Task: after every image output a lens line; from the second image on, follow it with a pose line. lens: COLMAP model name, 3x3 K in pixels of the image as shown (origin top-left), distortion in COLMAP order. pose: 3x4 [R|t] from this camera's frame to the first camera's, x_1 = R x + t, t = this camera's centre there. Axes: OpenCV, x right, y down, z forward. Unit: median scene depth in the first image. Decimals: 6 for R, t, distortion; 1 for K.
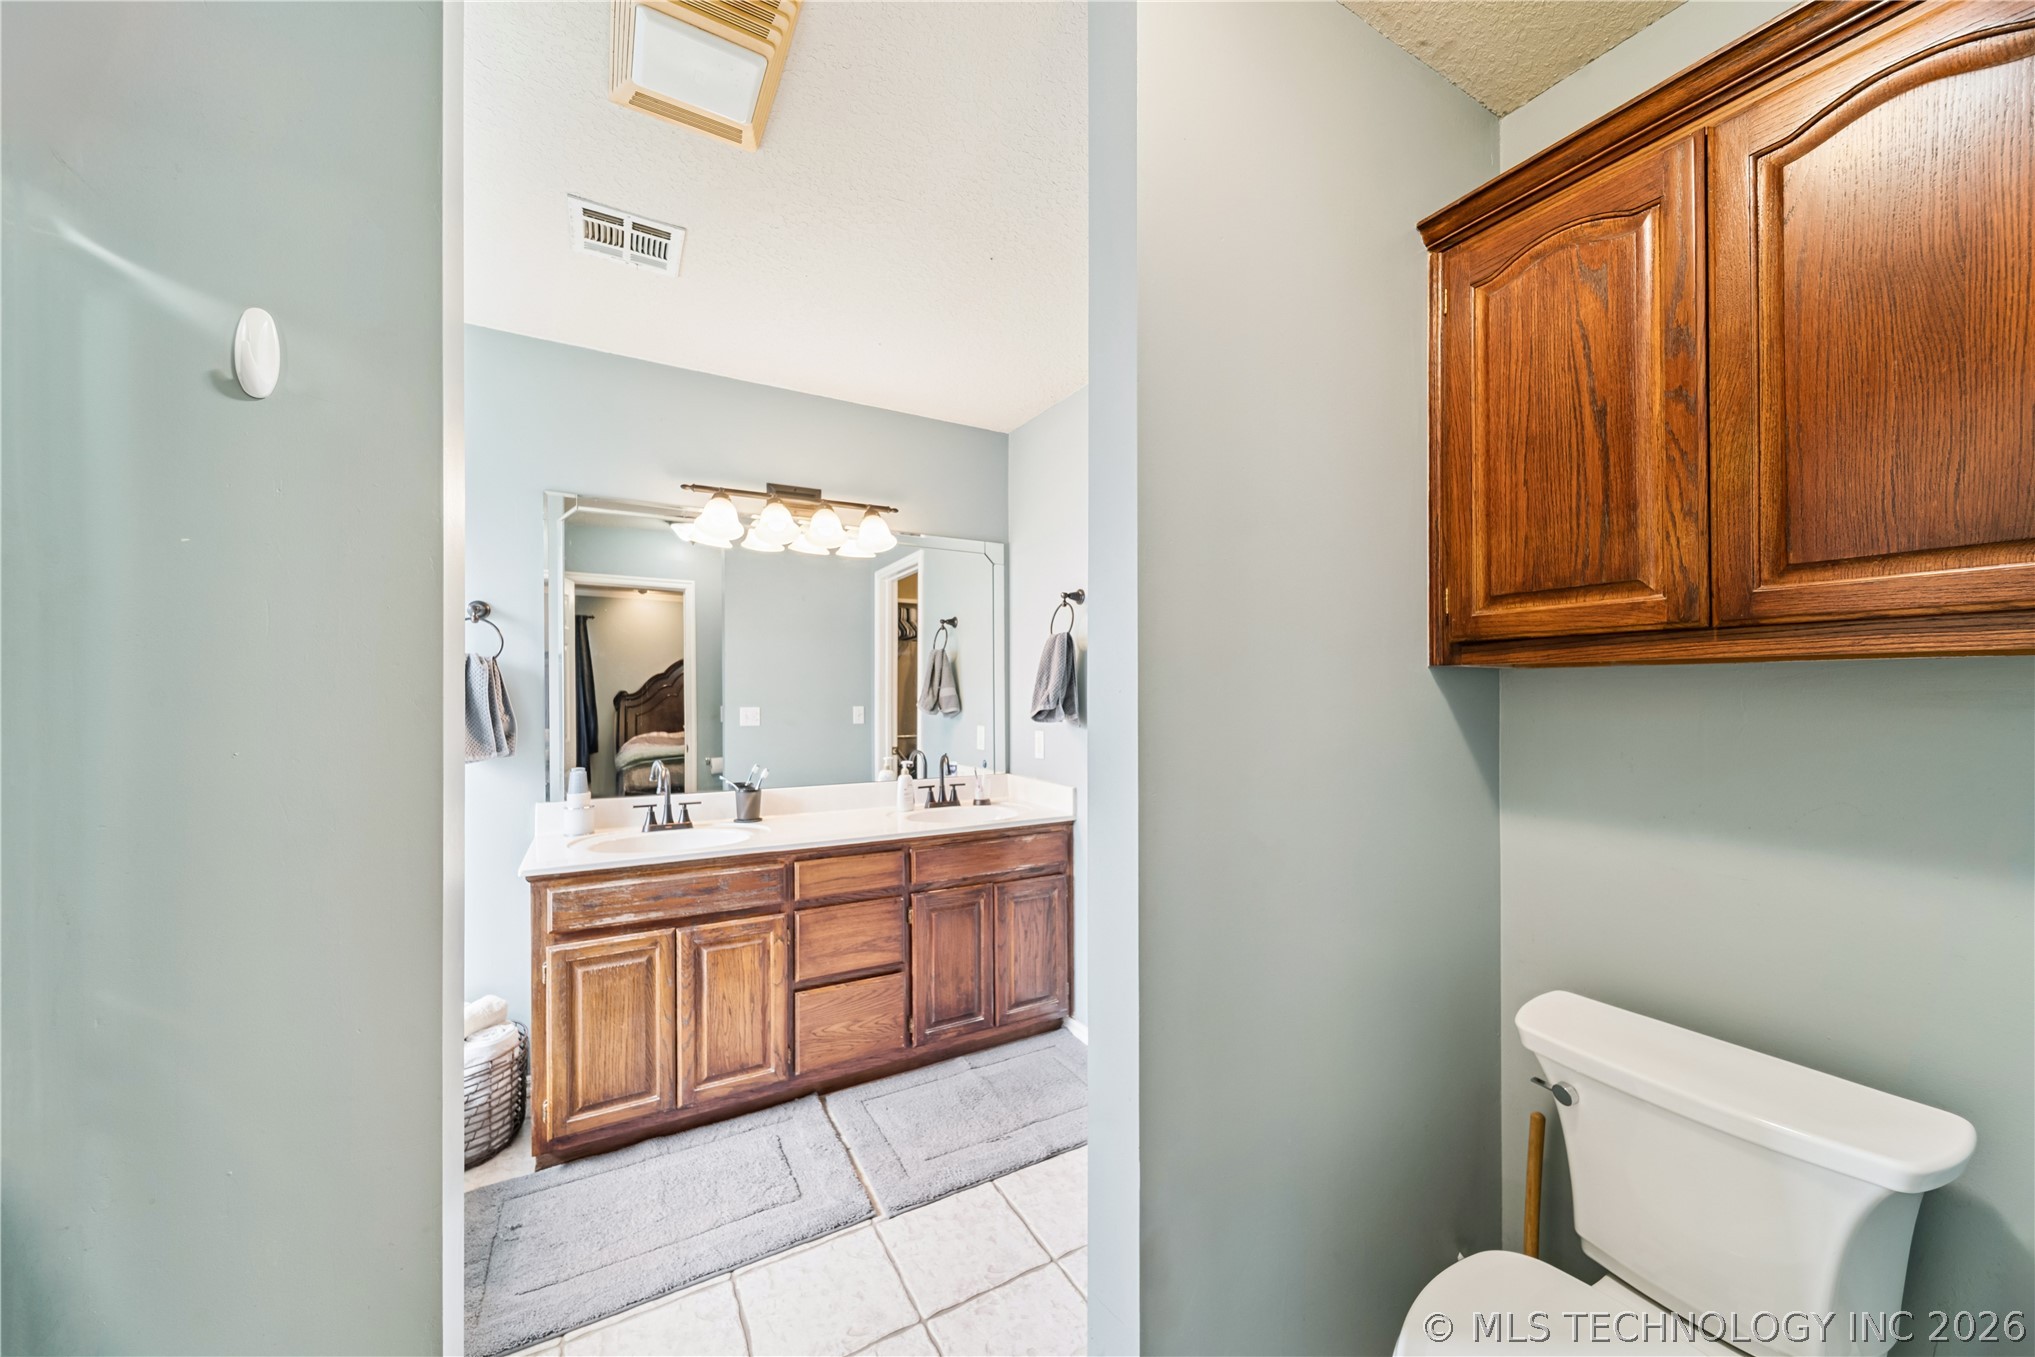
lens RADIAL K [[732.0, 0, 1023.4], [0, 732.0, 704.9], [0, 0, 1]] dist [0.000412, 0.000103]
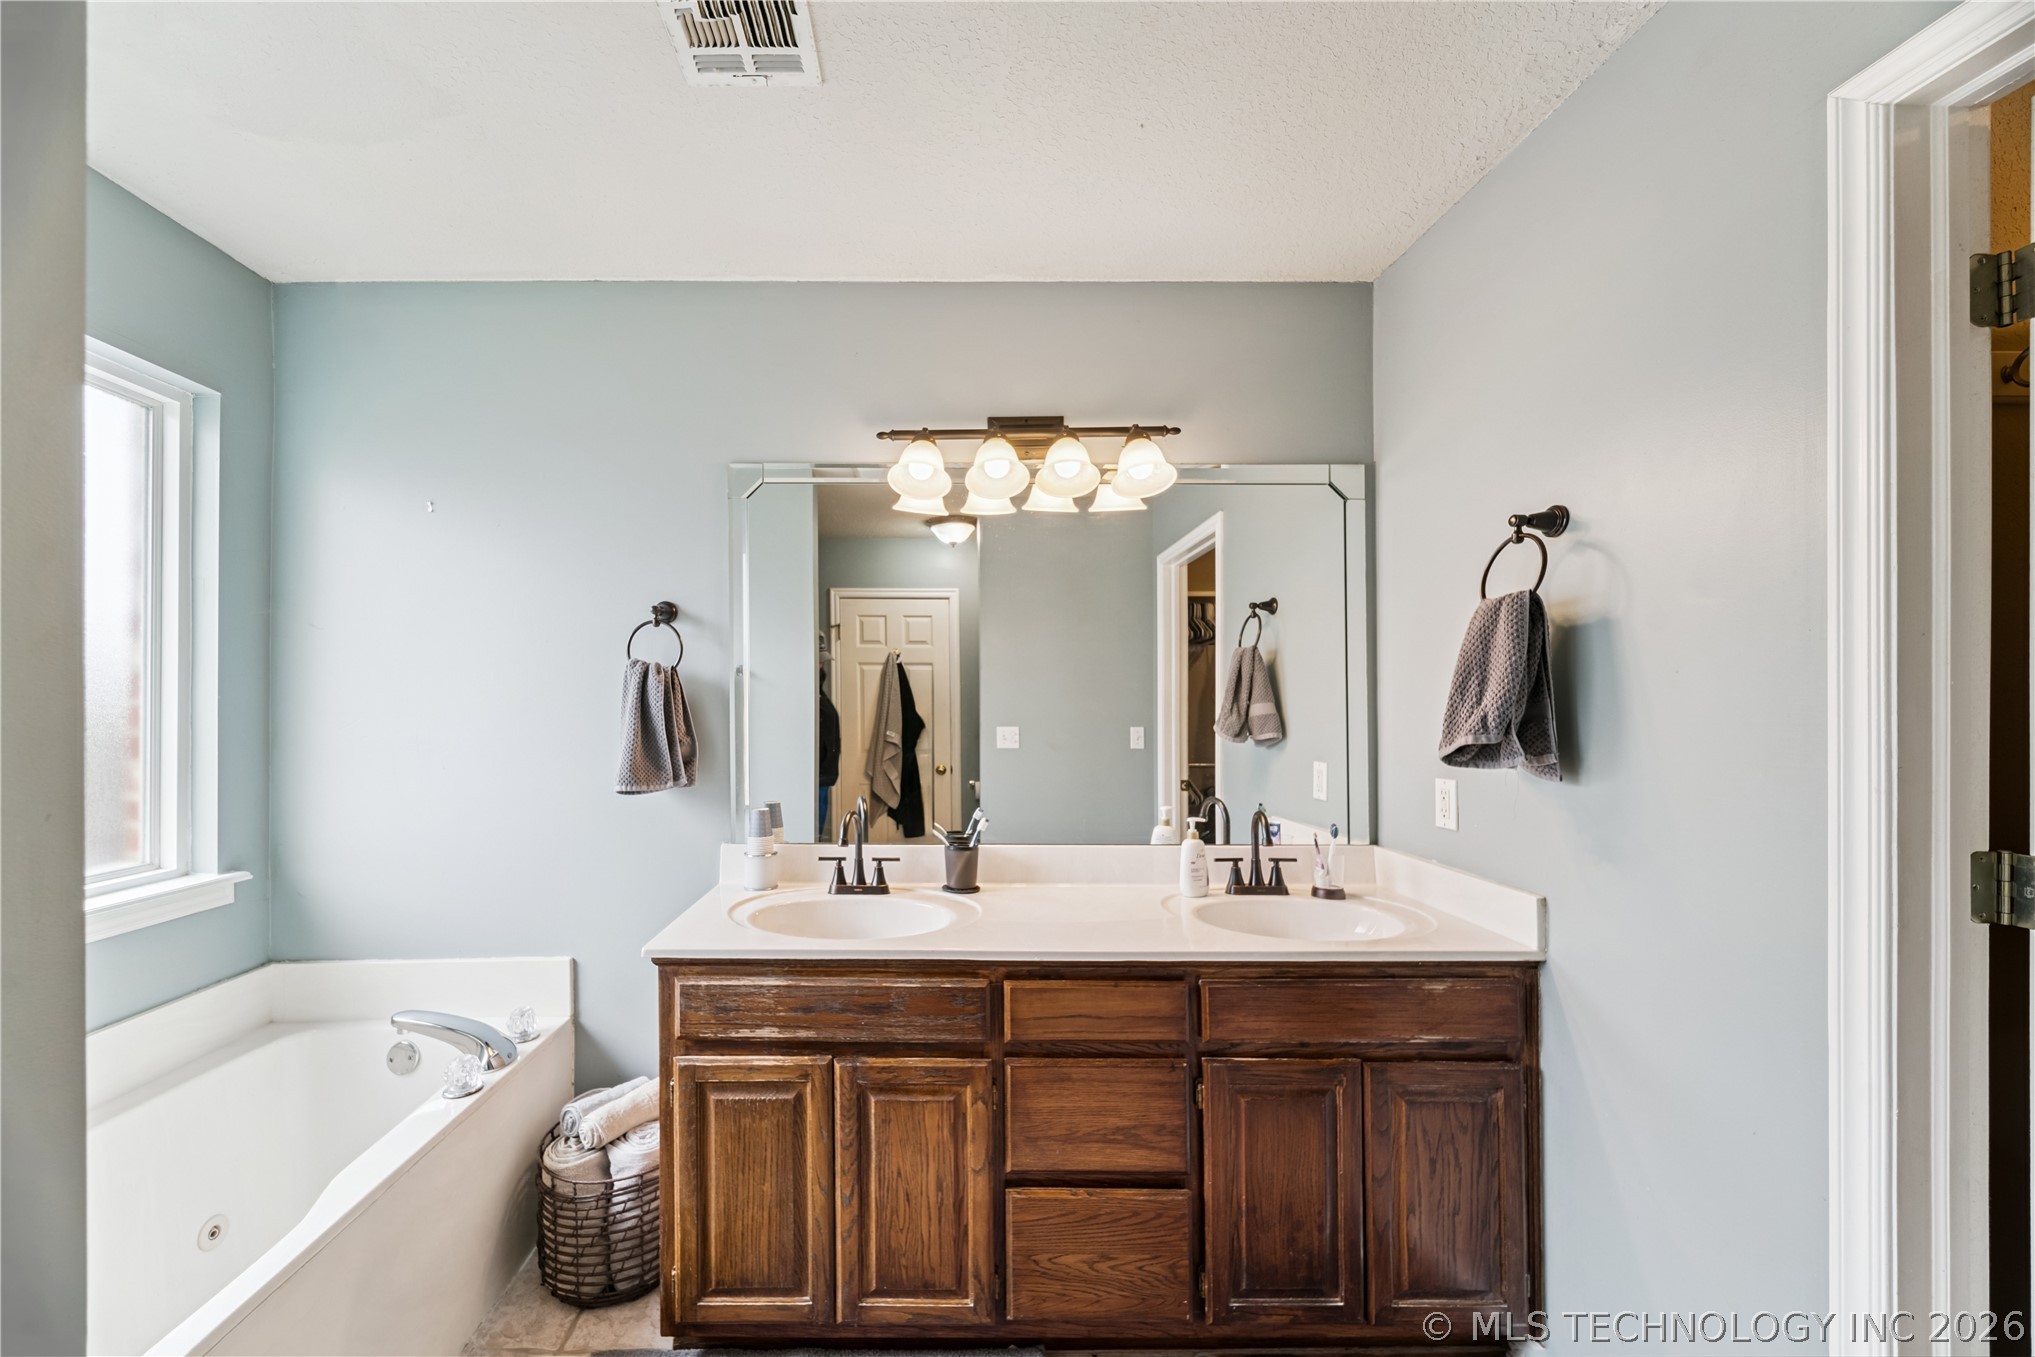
lens RADIAL K [[703.3, 0, 934.8], [0, 703.3, 703.5], [0, 0, 1]] dist [0.009484, 0.000116]
pose [[0.865119, -0.004726, -0.501545, -0.053352], [-0.008378, 0.999680, -0.023872, -0.006898], [0.501497, 0.024854, 0.864802, 0.397292]]
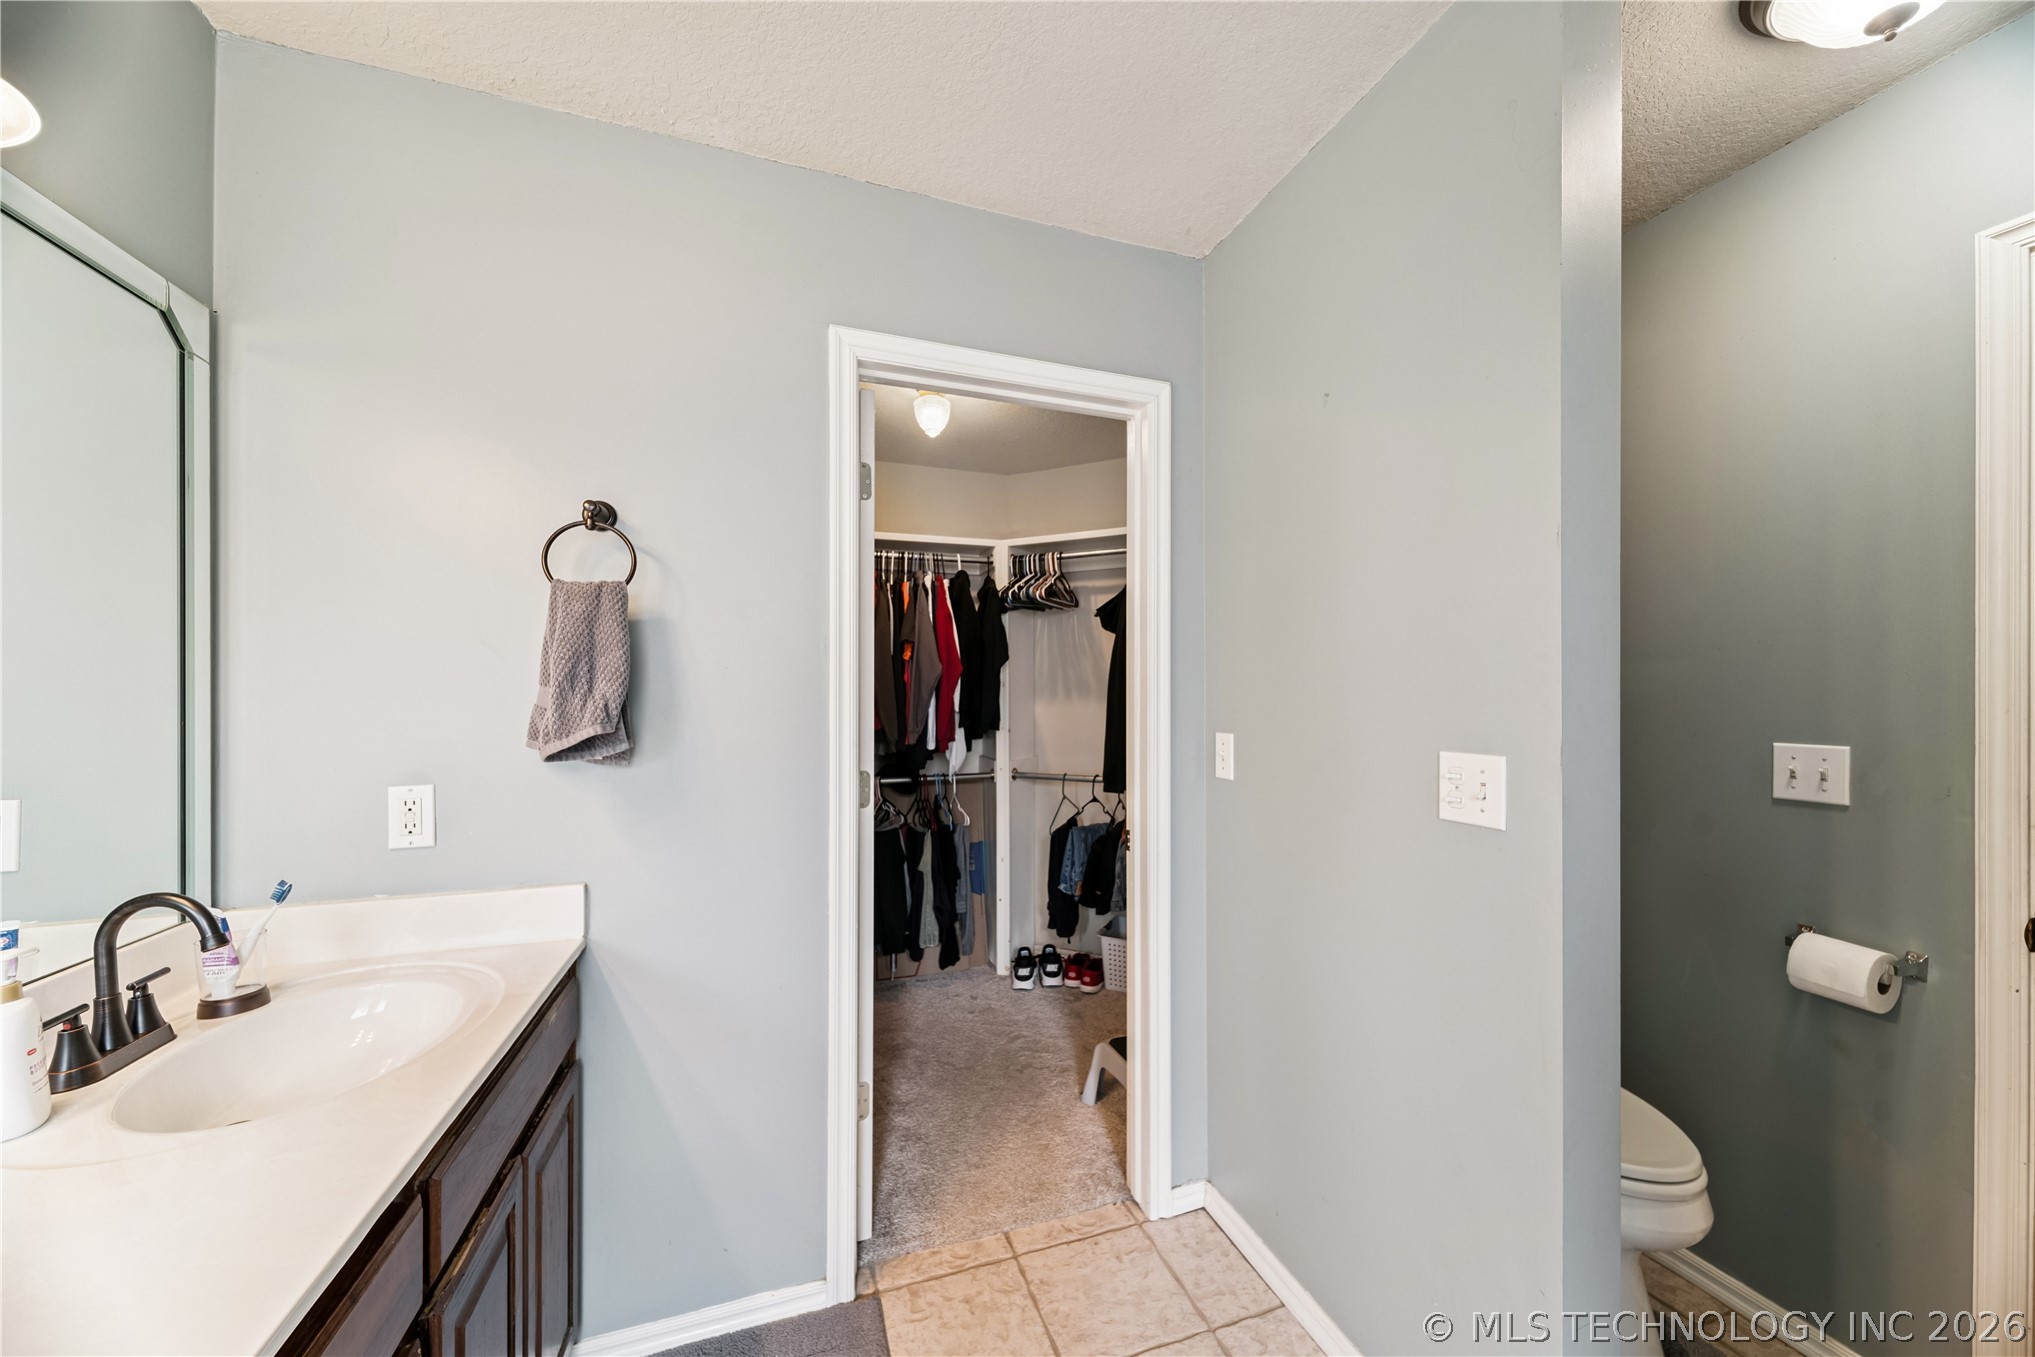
lens RADIAL K [[732.0, 0, 1023.4], [0, 732.0, 704.9], [0, 0, 1]] dist [0.000412, 0.000103]
pose [[0.187603, -0.008817, 0.982205, -0.402598], [0.017595, 0.999829, 0.005615, -0.010736], [-0.982087, 0.016228, 0.187726, 0.648917]]
